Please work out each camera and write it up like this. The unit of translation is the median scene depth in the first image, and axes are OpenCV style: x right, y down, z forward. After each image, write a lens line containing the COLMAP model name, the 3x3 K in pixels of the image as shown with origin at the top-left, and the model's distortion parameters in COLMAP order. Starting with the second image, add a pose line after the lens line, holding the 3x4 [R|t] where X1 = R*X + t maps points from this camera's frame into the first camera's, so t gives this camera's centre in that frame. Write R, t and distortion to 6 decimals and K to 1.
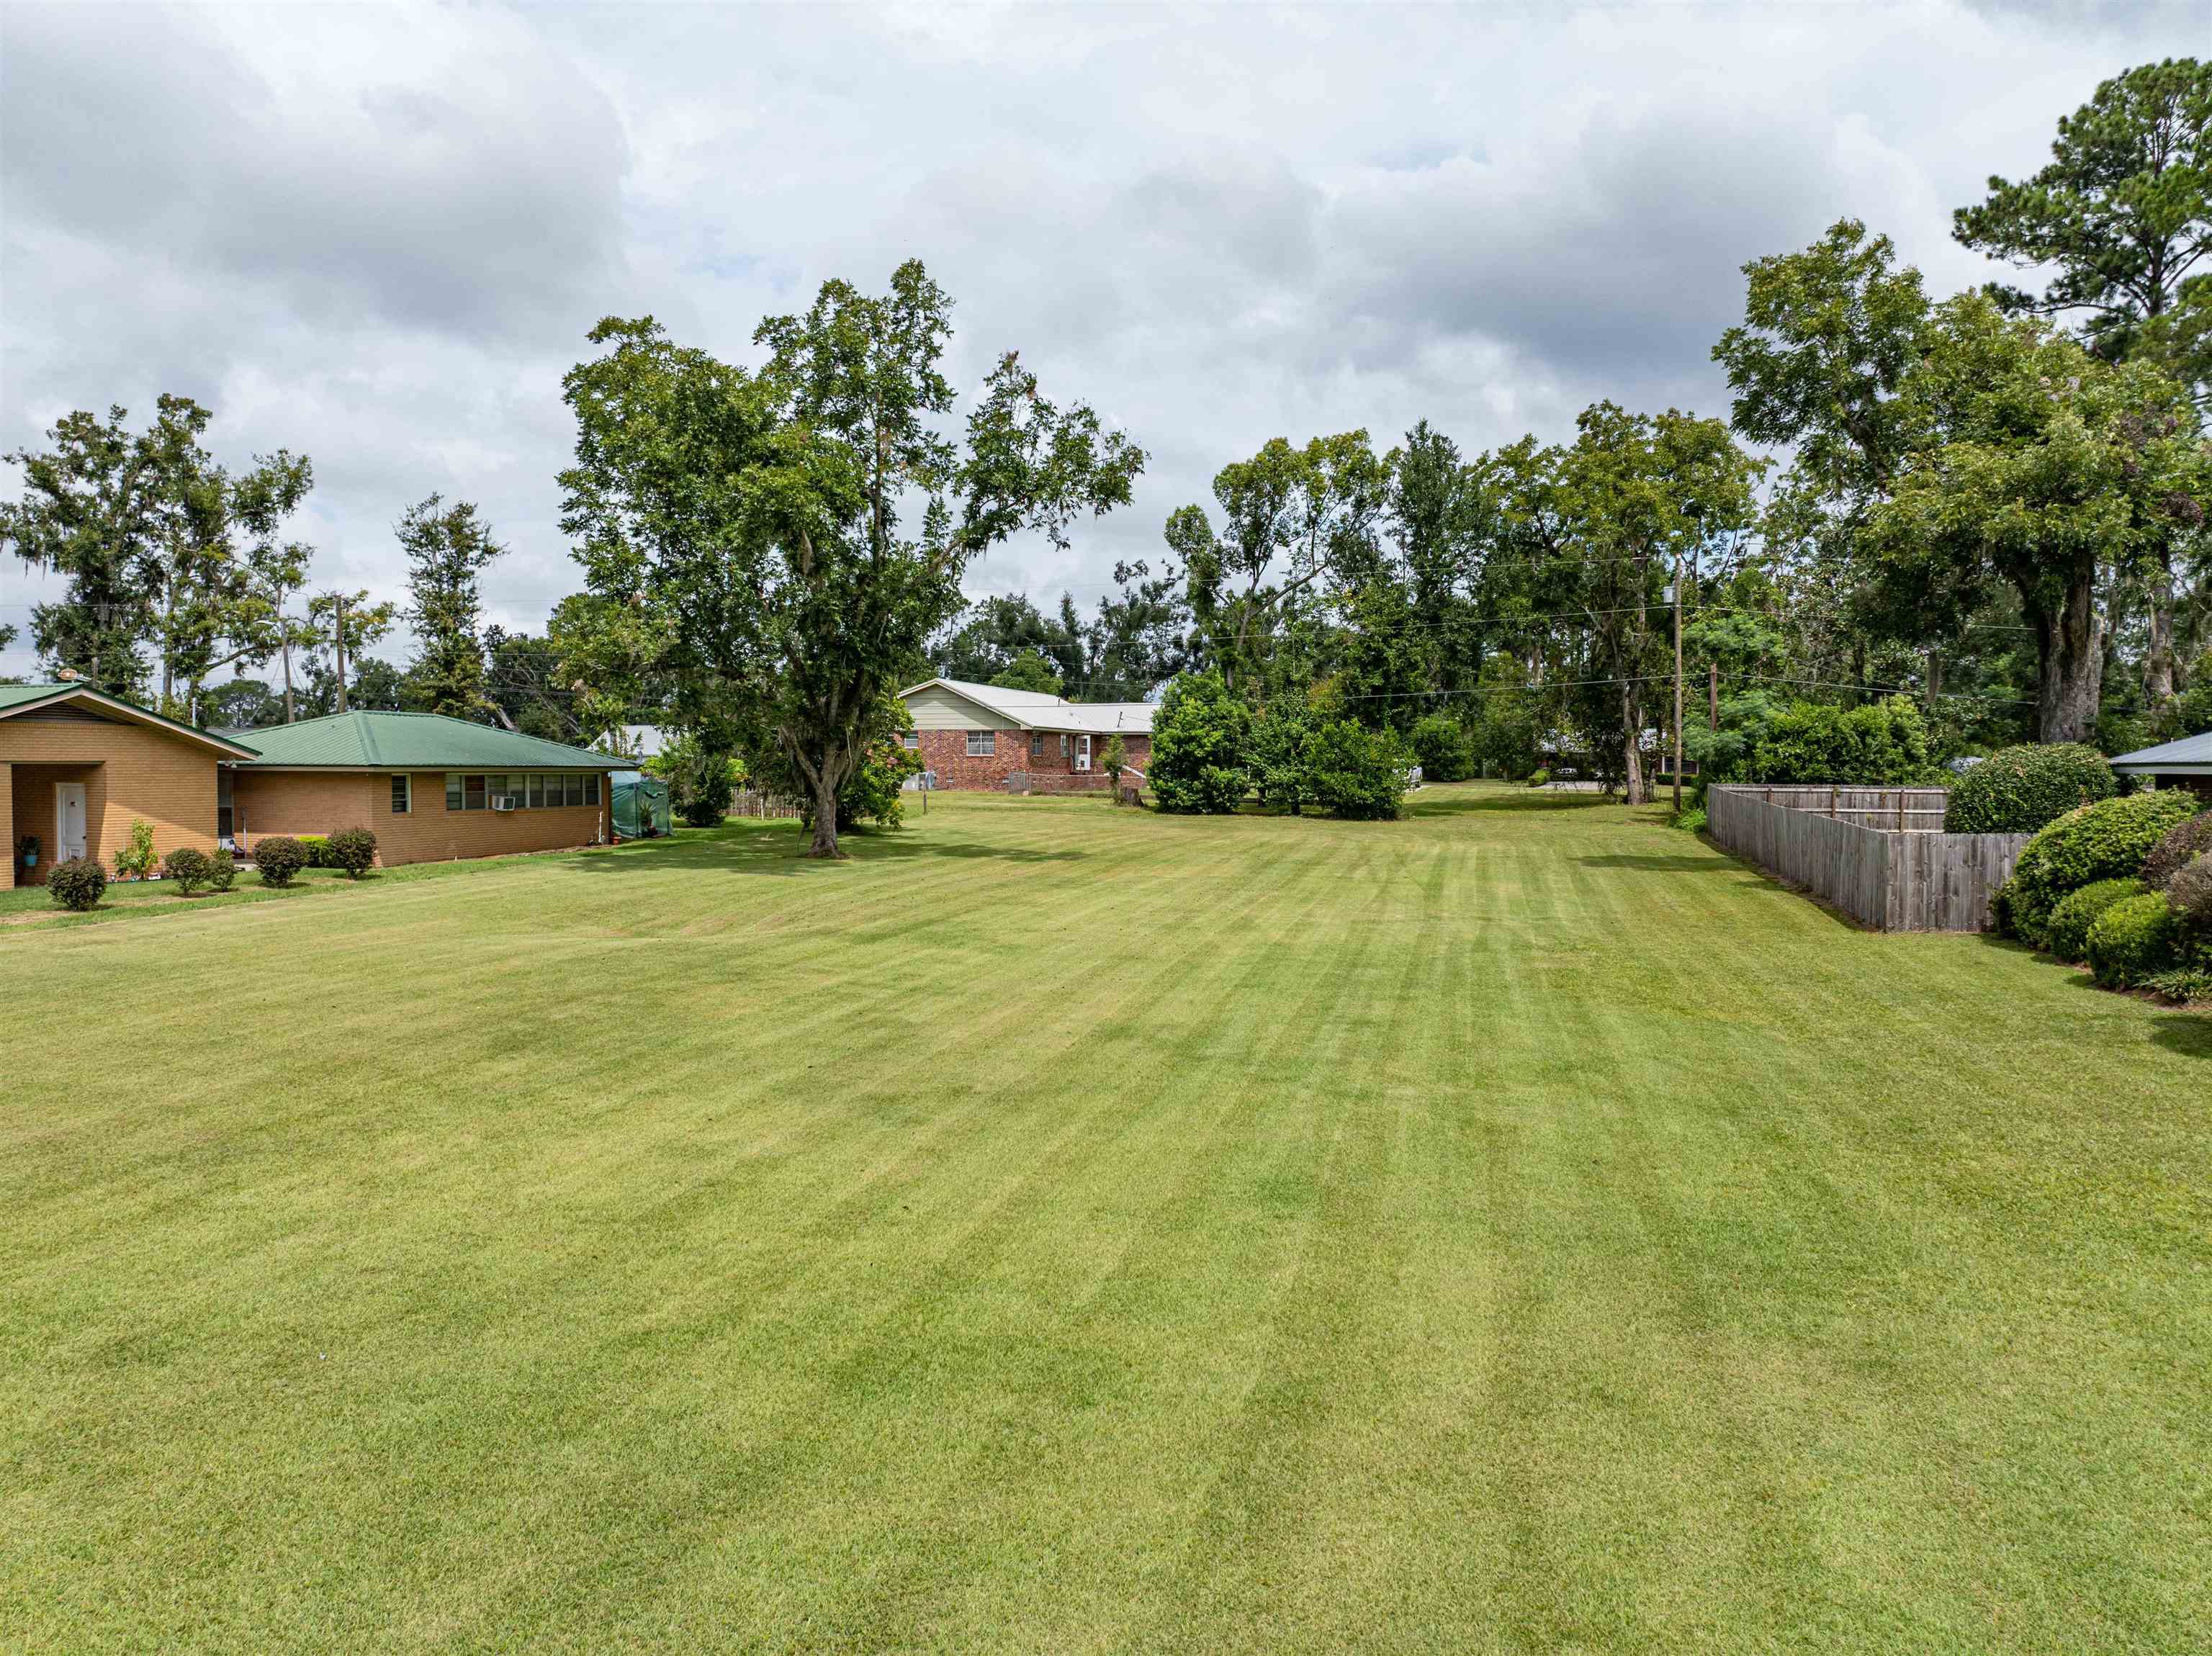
lens RADIAL K [[1566.5, 0, 1088.8], [0, 1566.5, 859.5], [0, 0, 1]] dist [-0.051807, 0.021427]
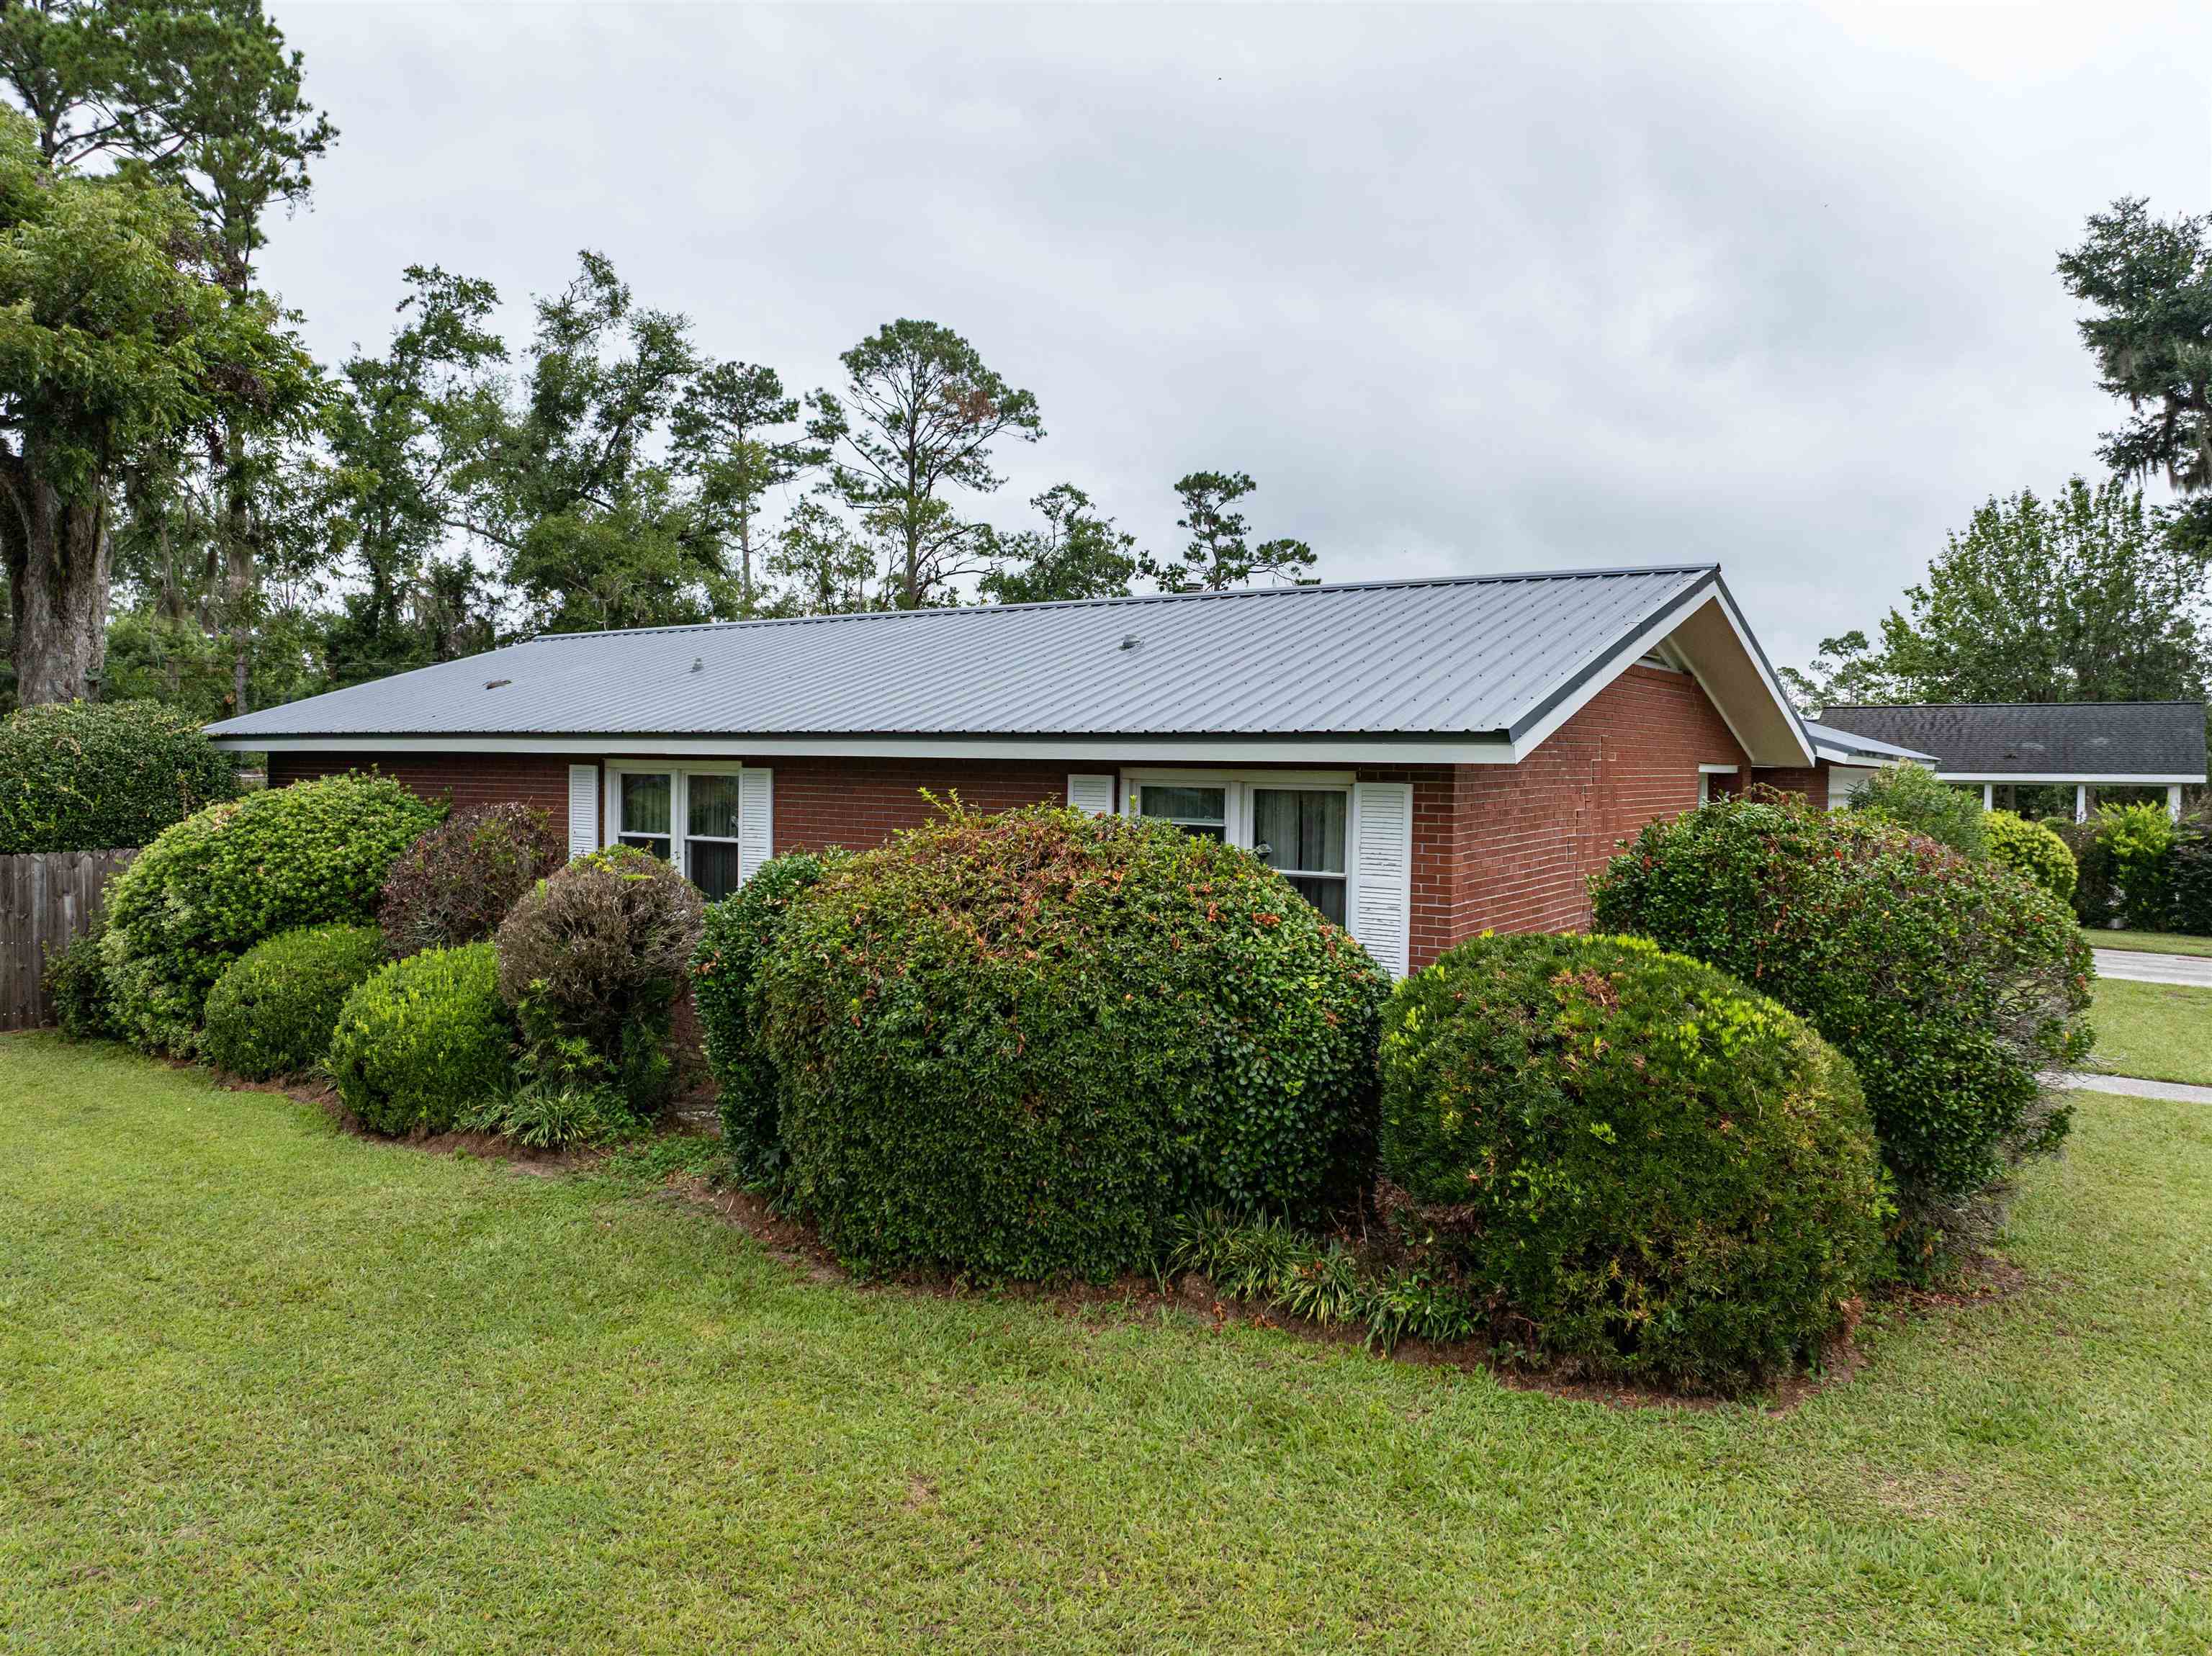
lens RADIAL K [[1566.5, 0, 1126.3], [0, 1566.5, 824.7], [0, 0, 1]] dist [-0.051807, 0.021427]
pose [[0.301392, -0.029424, 0.953046, 0.185878], [0.042911, 0.998930, 0.017271, -0.022379], [-0.952534, 0.035690, 0.302332, 0.494686]]
